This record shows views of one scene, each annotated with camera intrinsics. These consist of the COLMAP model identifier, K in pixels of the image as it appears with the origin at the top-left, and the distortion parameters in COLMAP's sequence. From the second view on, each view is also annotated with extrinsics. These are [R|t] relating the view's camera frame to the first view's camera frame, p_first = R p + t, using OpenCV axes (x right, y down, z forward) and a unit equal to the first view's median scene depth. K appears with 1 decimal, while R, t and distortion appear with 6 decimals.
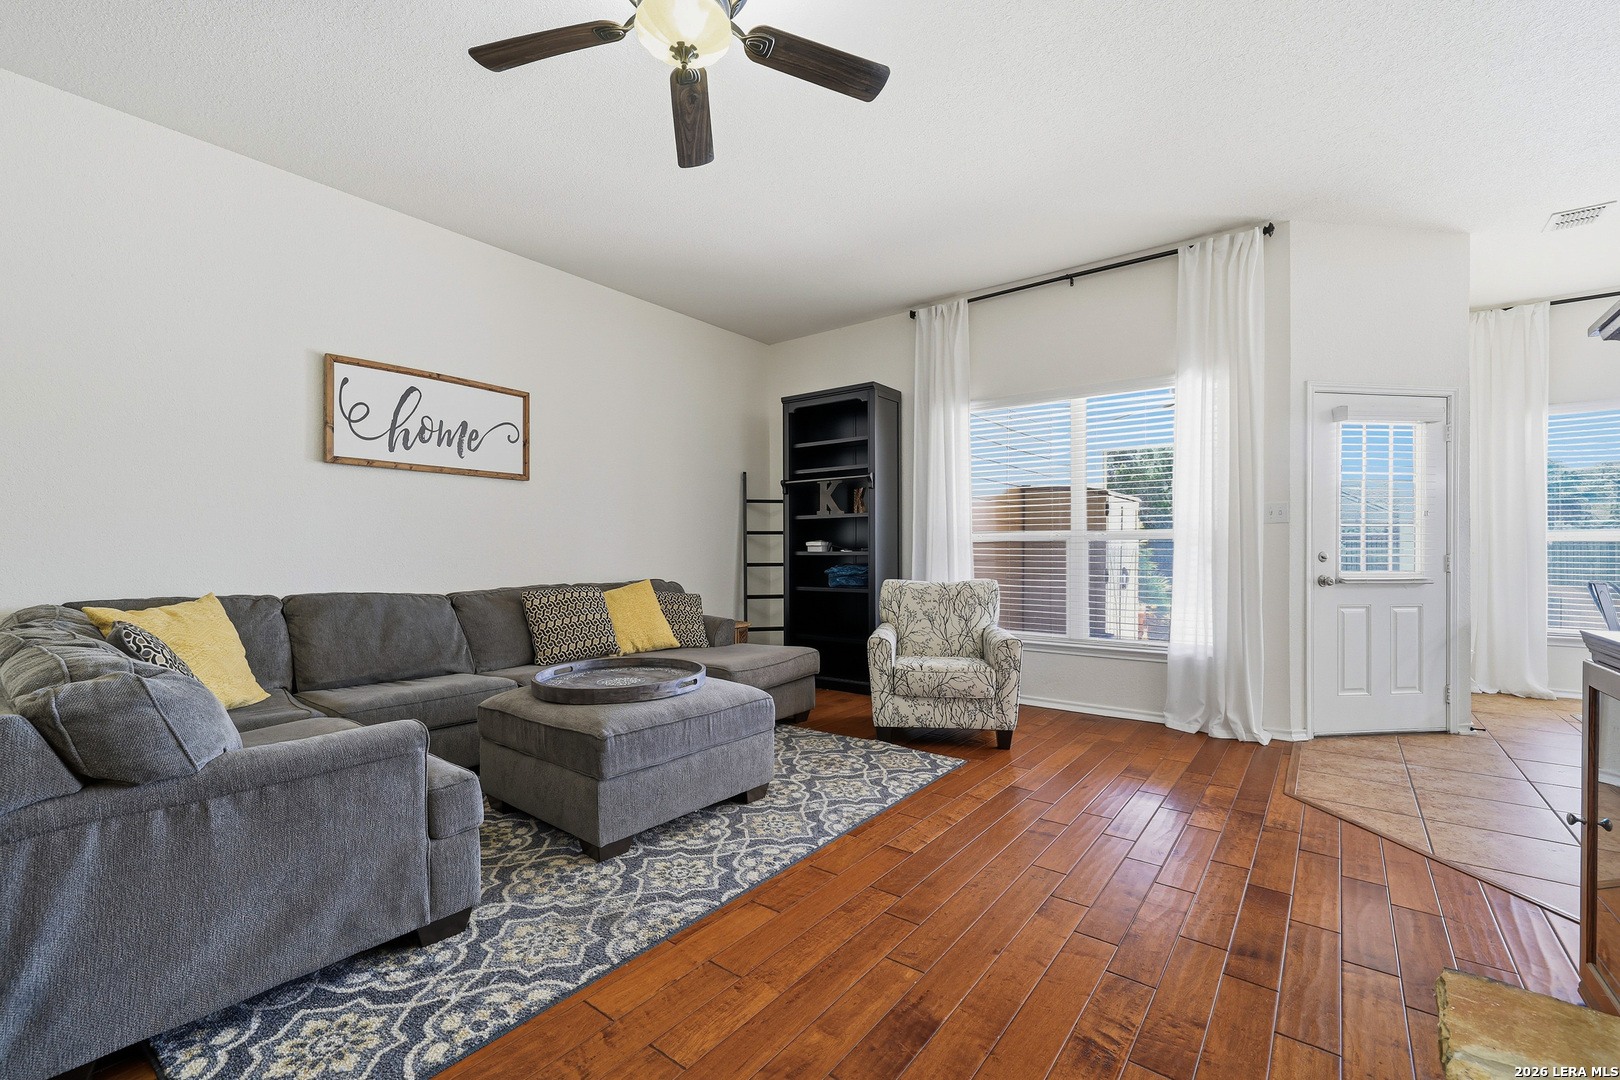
lens RADIAL K [[689.0, 0, 809.3], [0, 689.0, 536.1], [0, 0, 1]] dist [0.002118, -0.000003]
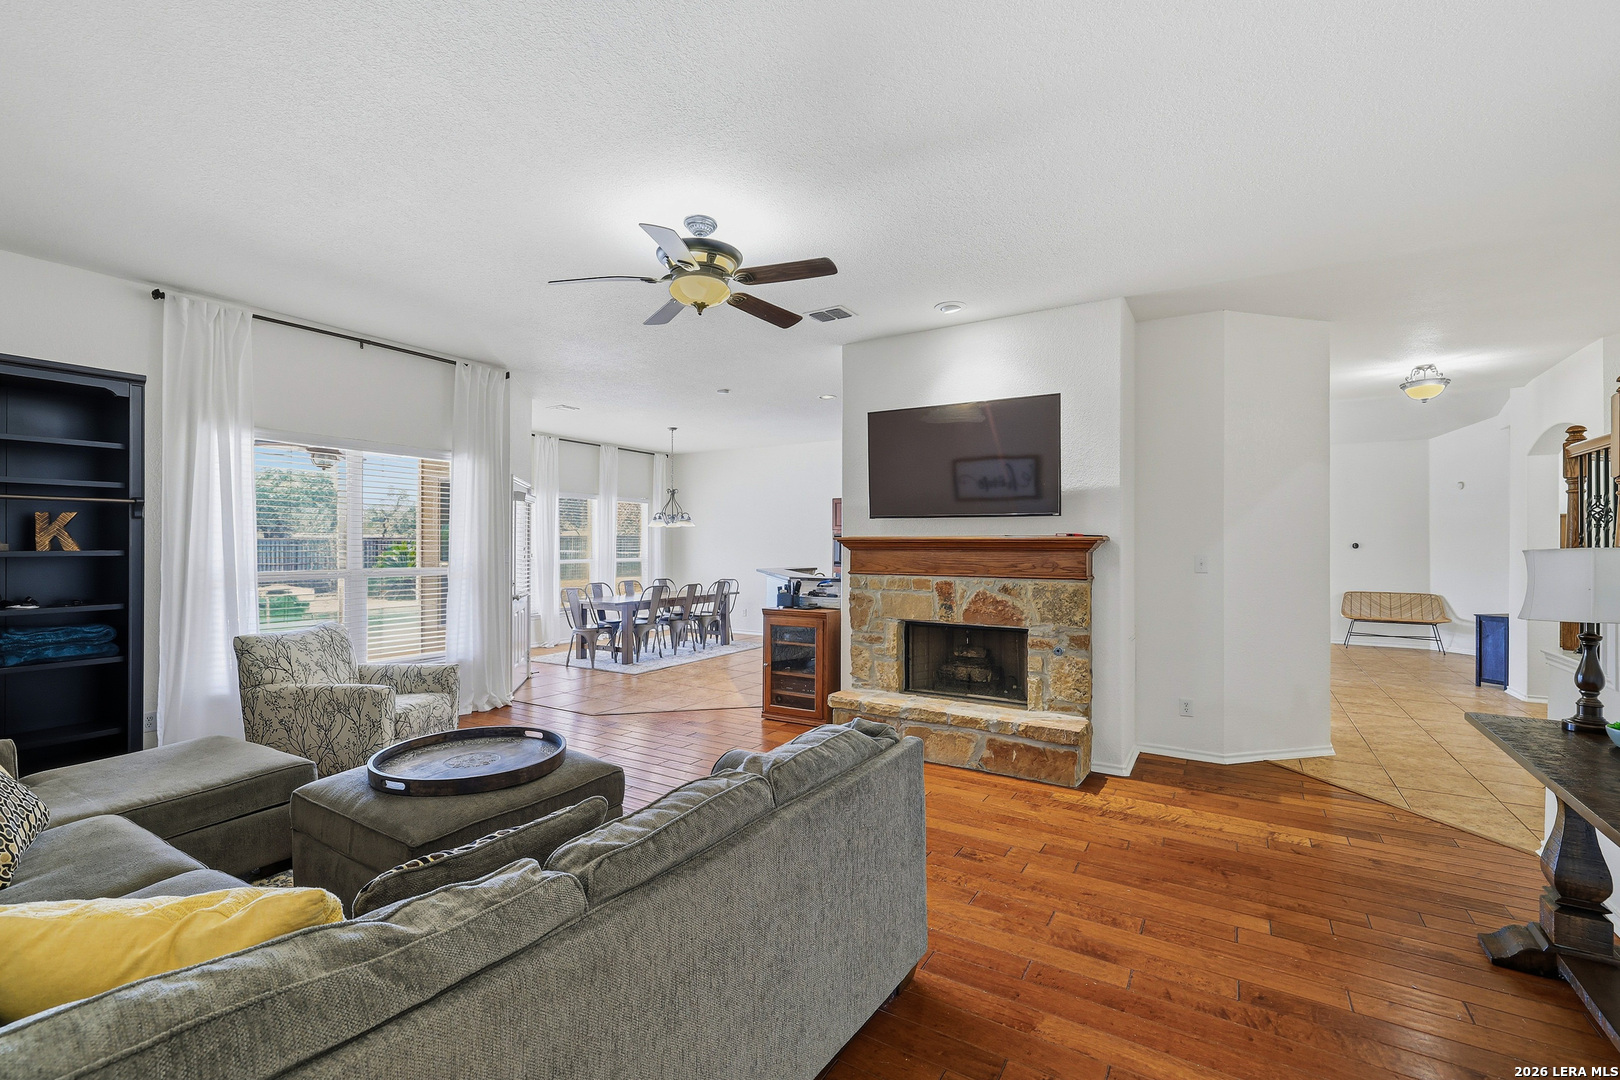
lens RADIAL K [[689.0, 0, 839.0], [0, 689.0, 546.2], [0, 0, 1]] dist [0.002118, -0.000003]
pose [[-0.137328, -0.005128, 0.990512, -0.997626], [-0.022172, 0.999752, 0.002102, -0.078814], [-0.990277, -0.021673, -0.137408, 0.469517]]
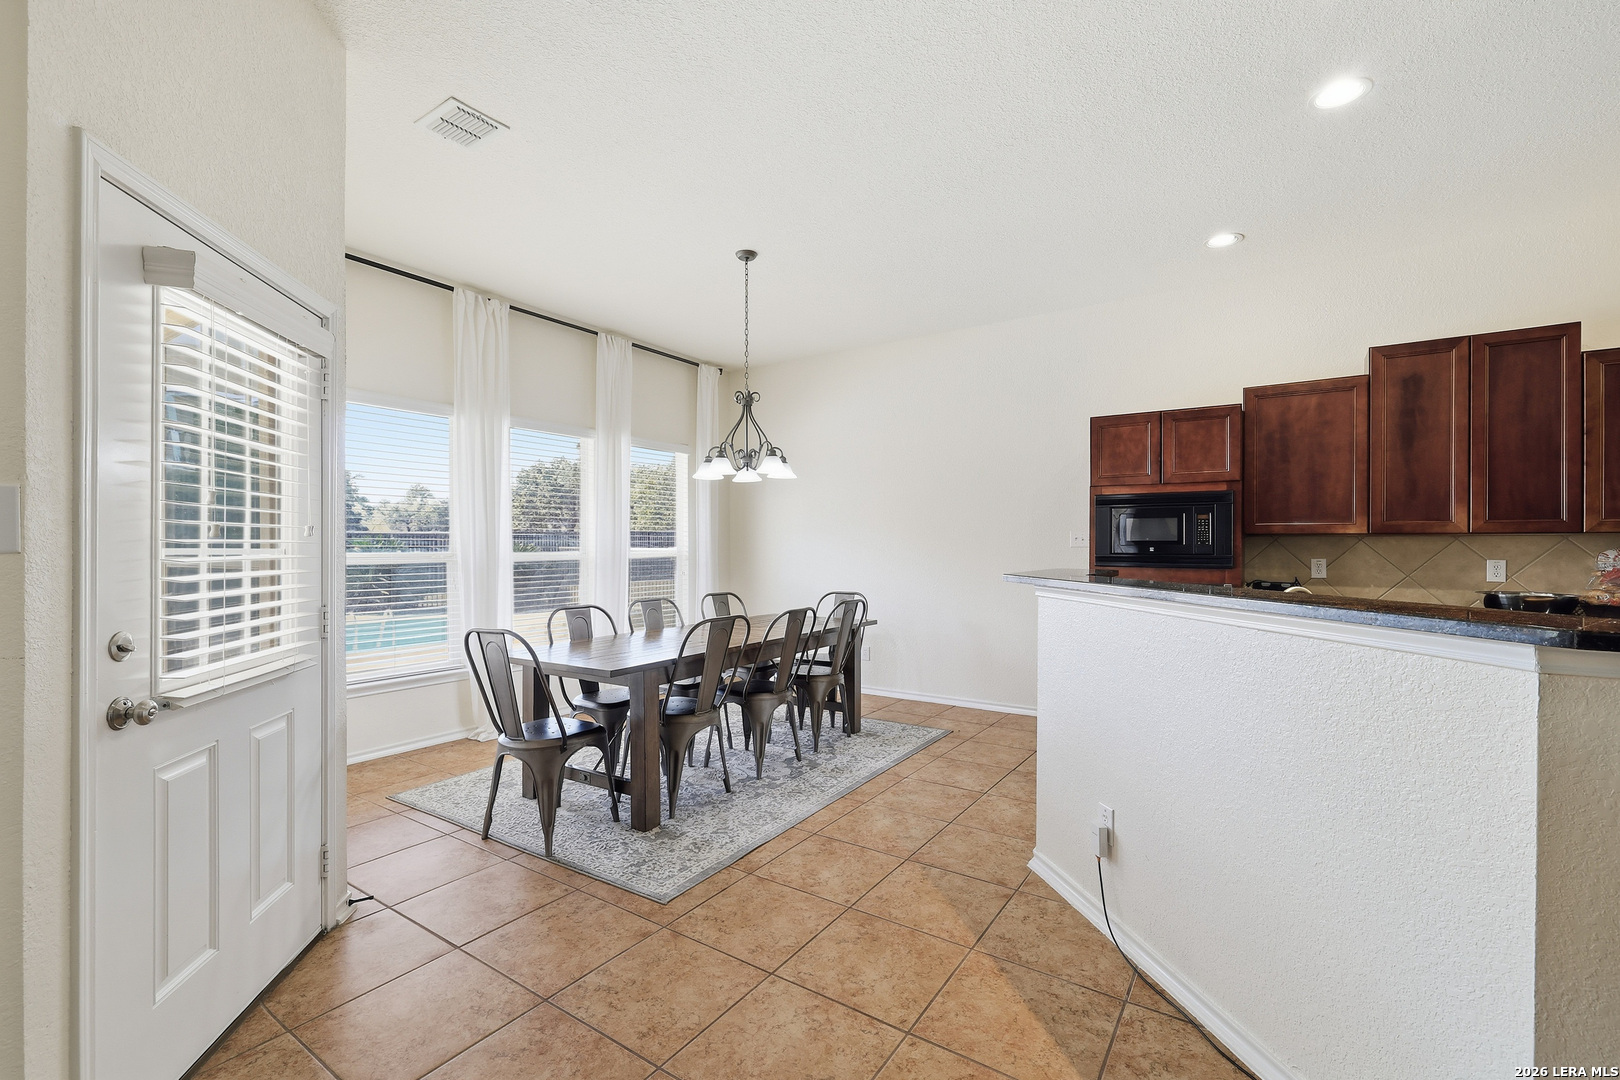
lens RADIAL K [[689.0, 0, 812.0], [0, 689.0, 544.4], [0, 0, 1]] dist [0.002118, -0.000003]
pose [[-0.060708, -0.002984, 0.998151, 0.370380], [-0.017857, 0.999839, 0.001903, -0.030699], [-0.997996, -0.017708, -0.060752, 0.675072]]
